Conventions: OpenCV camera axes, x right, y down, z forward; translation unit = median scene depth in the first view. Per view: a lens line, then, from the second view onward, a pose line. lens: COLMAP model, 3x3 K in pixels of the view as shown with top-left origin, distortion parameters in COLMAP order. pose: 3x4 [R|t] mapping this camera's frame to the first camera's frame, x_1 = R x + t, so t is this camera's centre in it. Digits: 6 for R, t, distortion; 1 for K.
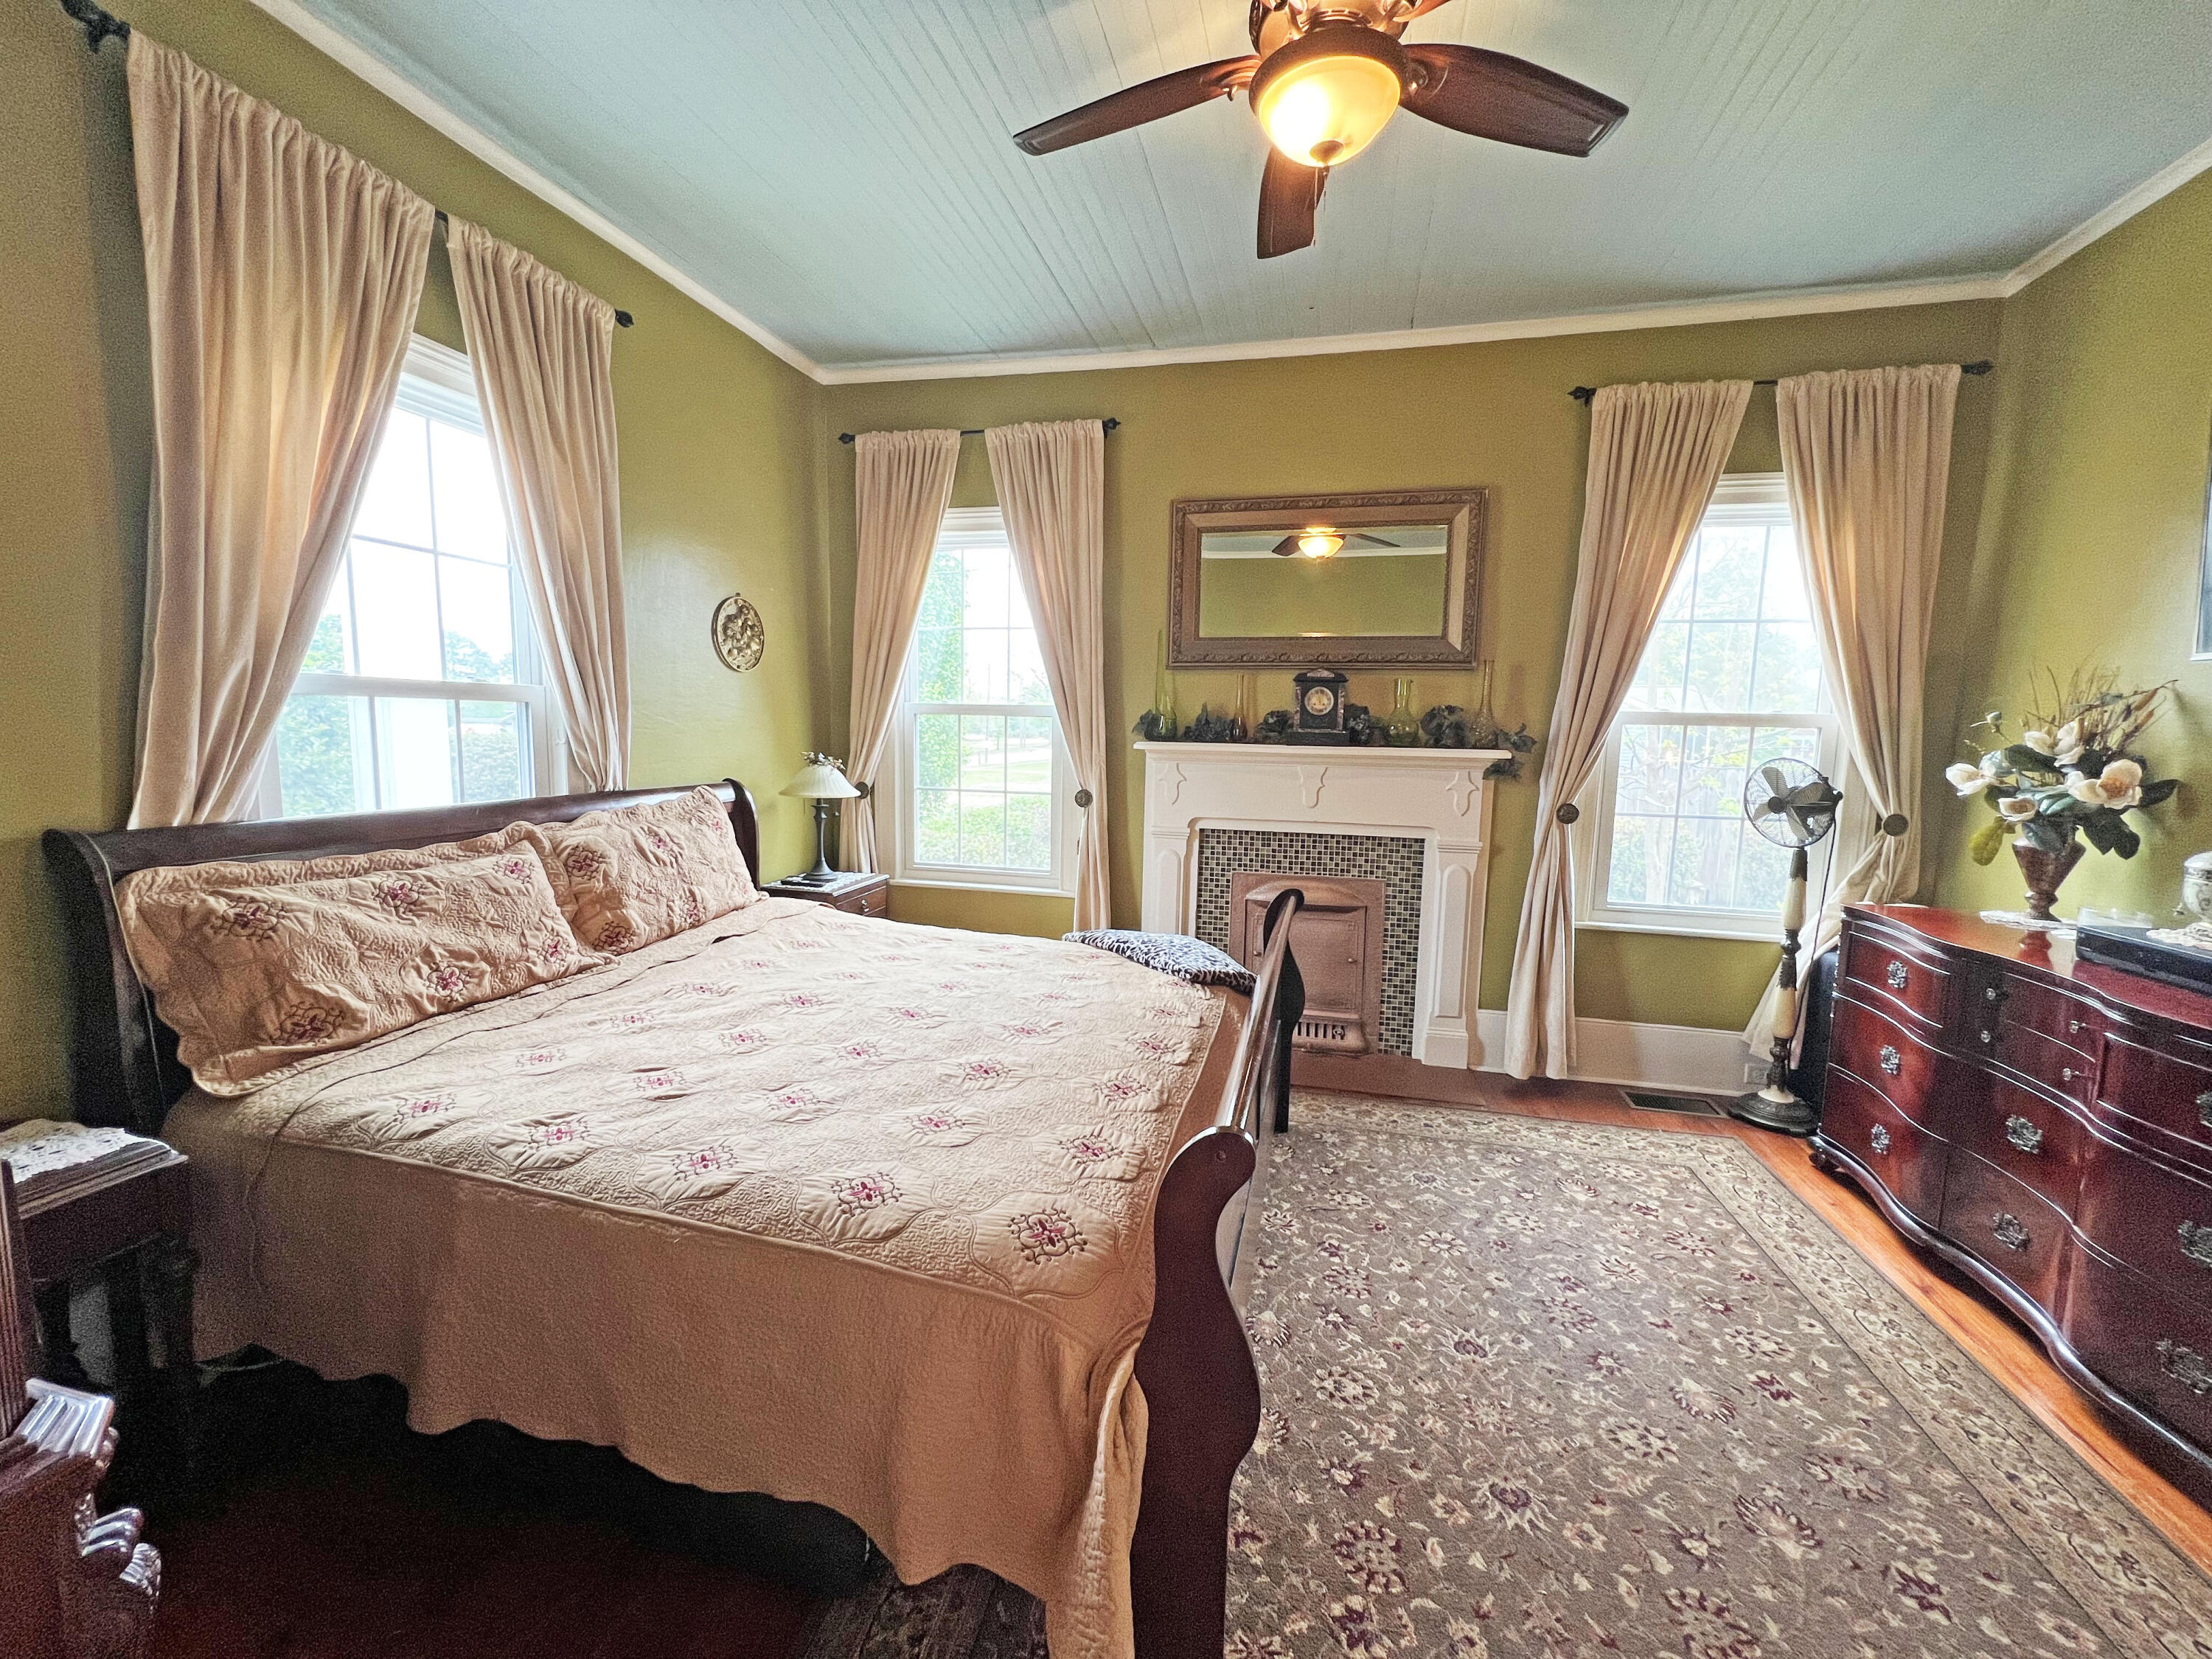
lens RADIAL K [[883.0, 0, 1101.7], [0, 883.0, 826.3], [0, 0, 1]] dist [-0.000530, -0.000167]
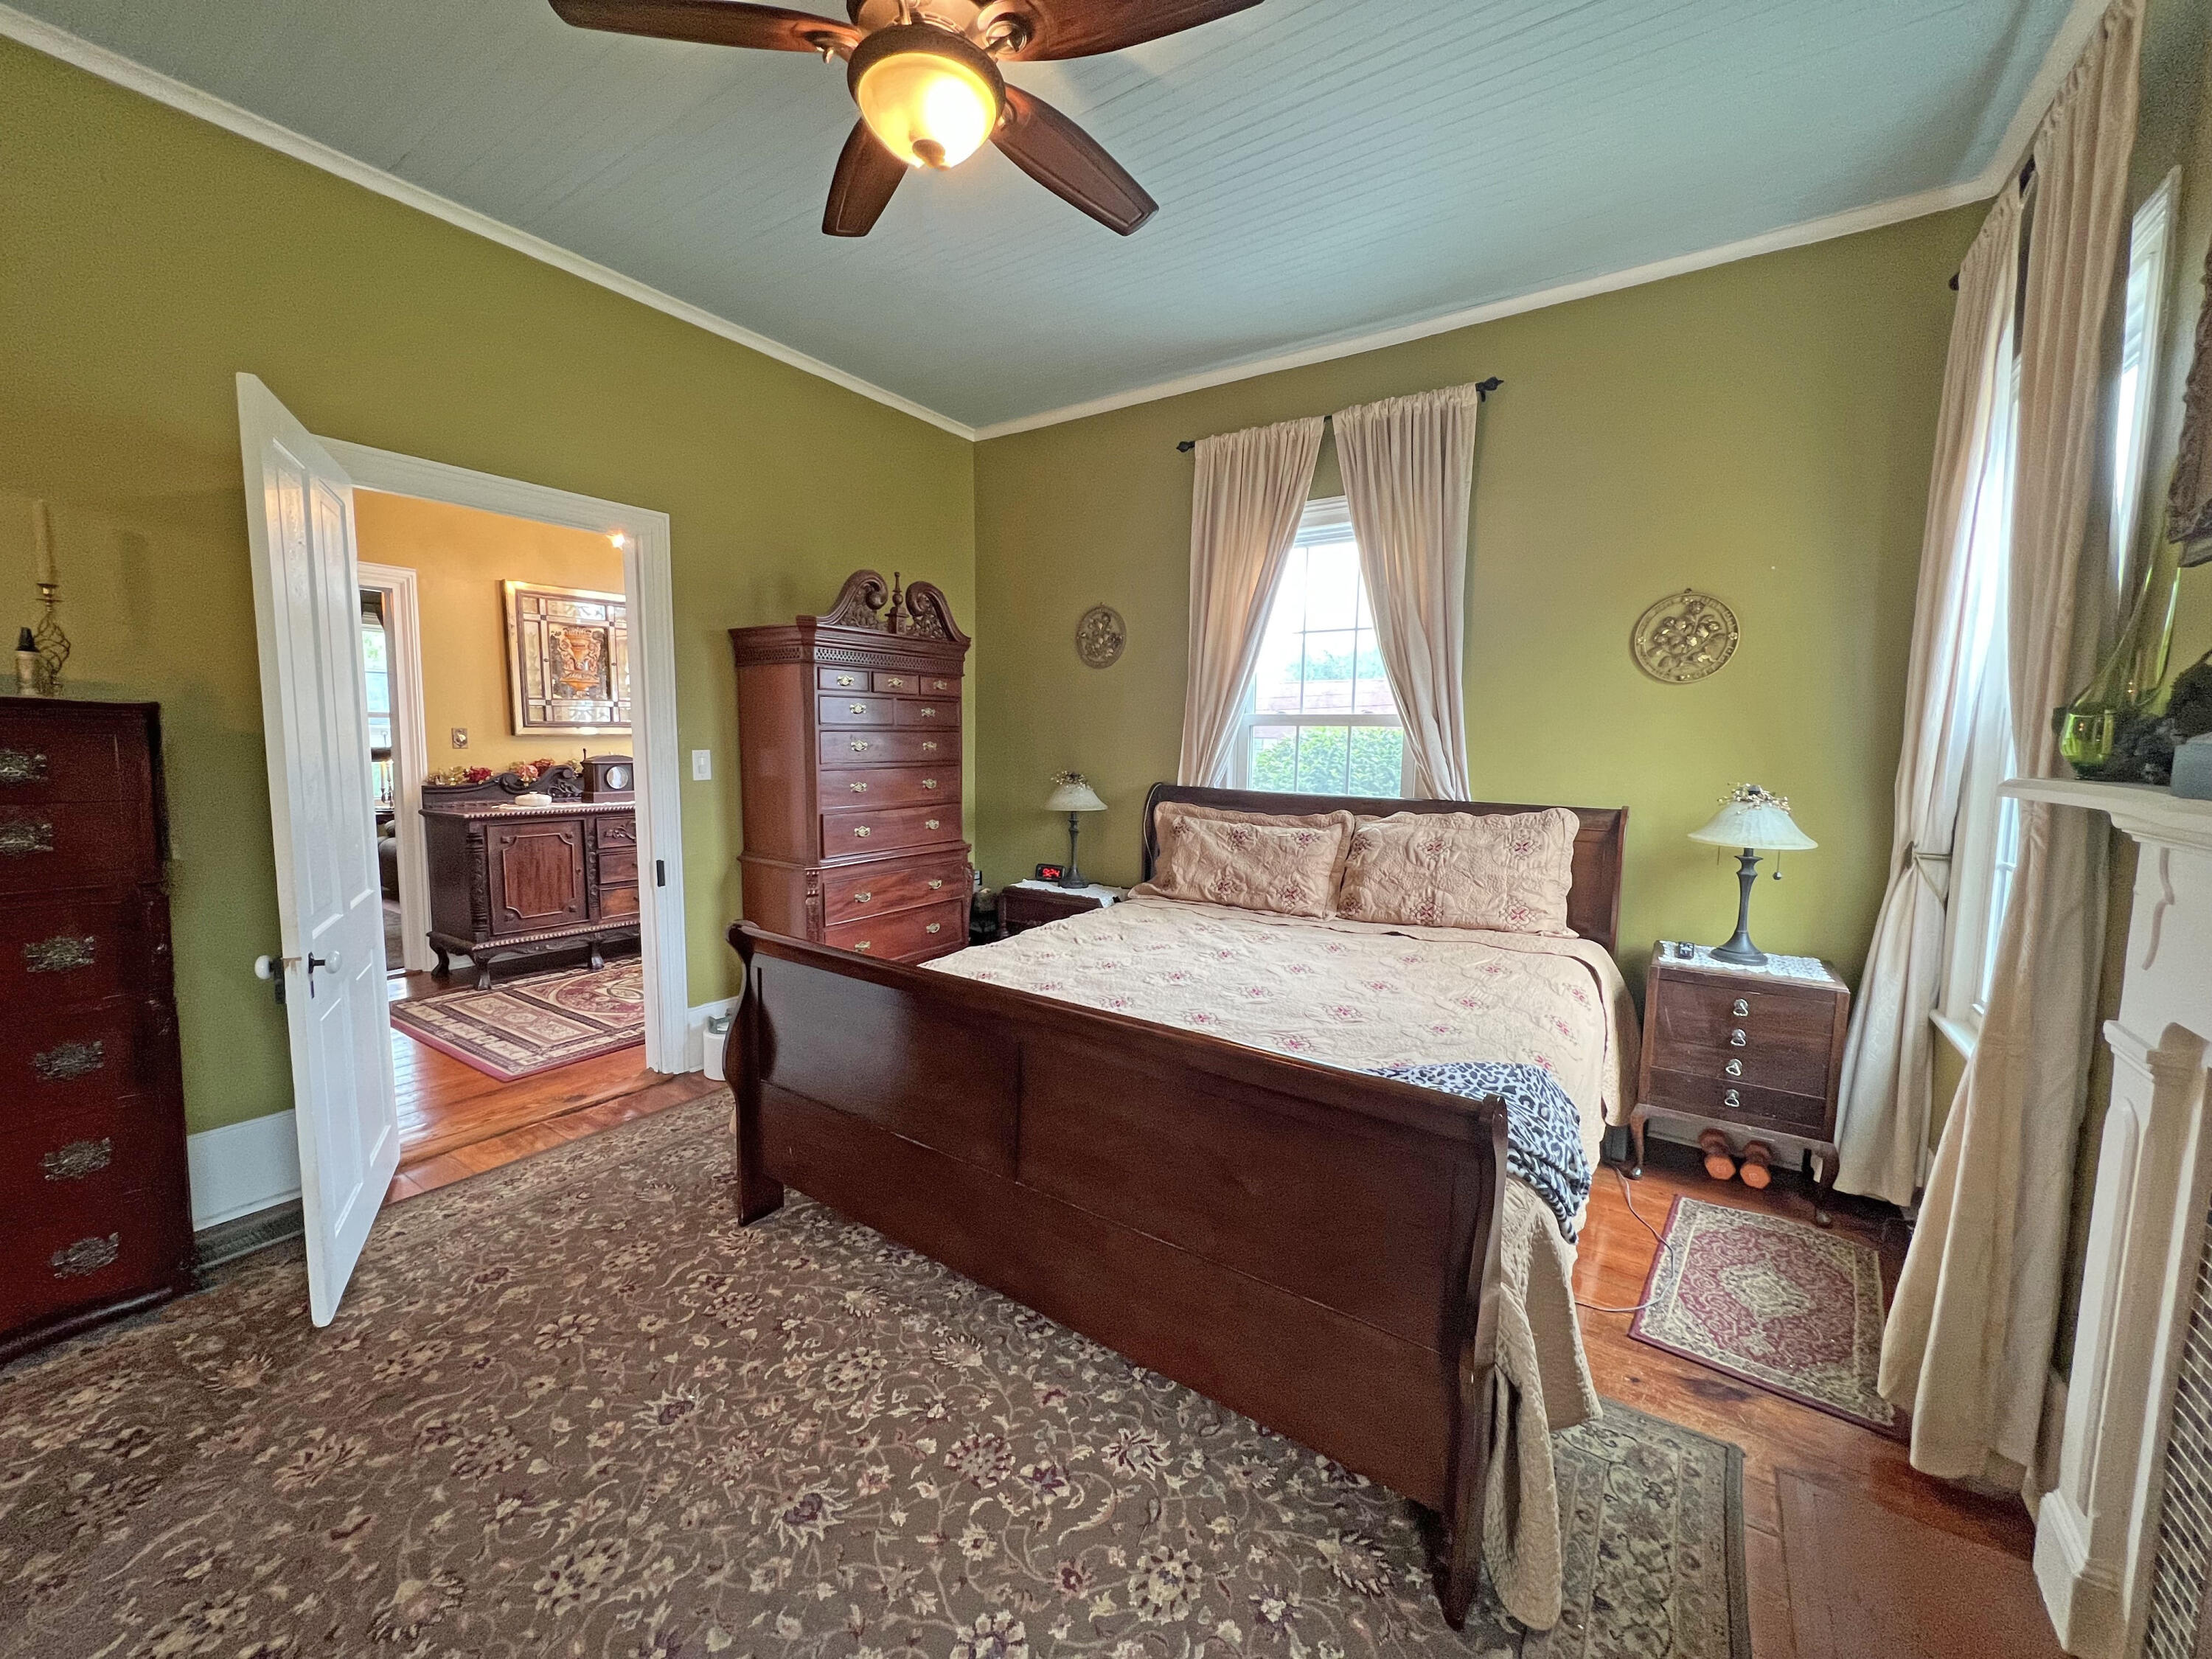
lens RADIAL K [[883.0, 0, 1101.7], [0, 883.0, 826.3], [0, 0, 1]] dist [-0.000530, -0.000167]
pose [[-0.349774, 0.069853, -0.934226, 1.038653], [-0.127867, 0.984324, 0.121472, -0.132996], [0.928067, 0.161944, -0.335359, 1.445021]]
